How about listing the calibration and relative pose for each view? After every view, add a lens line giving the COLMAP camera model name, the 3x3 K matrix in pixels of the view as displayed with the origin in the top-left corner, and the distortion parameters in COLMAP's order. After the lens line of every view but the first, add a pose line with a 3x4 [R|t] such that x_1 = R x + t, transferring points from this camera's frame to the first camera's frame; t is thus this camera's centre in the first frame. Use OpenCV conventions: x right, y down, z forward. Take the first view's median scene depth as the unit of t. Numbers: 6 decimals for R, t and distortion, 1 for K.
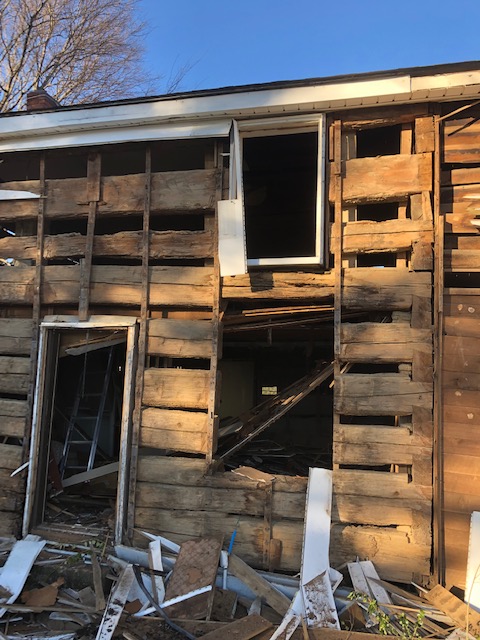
lens RADIAL K [[531.5, 0, 240.0], [0, 531.5, 320.0], [0, 0, 1]] dist [0.062882, -0.002910]
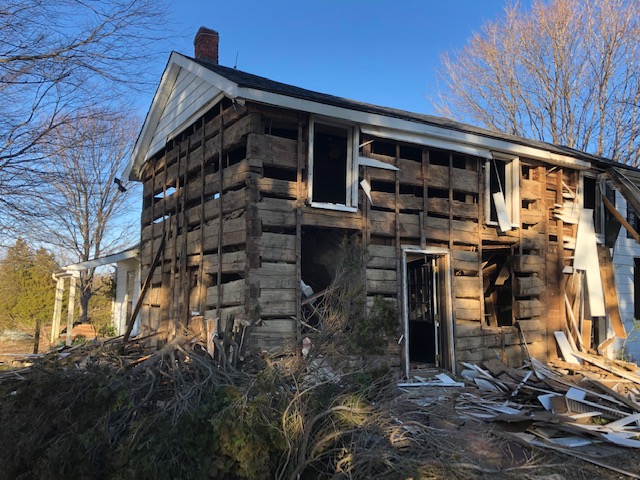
lens RADIAL K [[531.5, 0, 320.0], [0, 531.5, 240.0], [0, 0, 1]] dist [0.062882, -0.002910]
pose [[0.680591, 0.035518, 0.731802, -1.754302], [-0.054947, 0.998486, 0.002641, -0.013471], [-0.730600, -0.042008, 0.681512, 0.092109]]
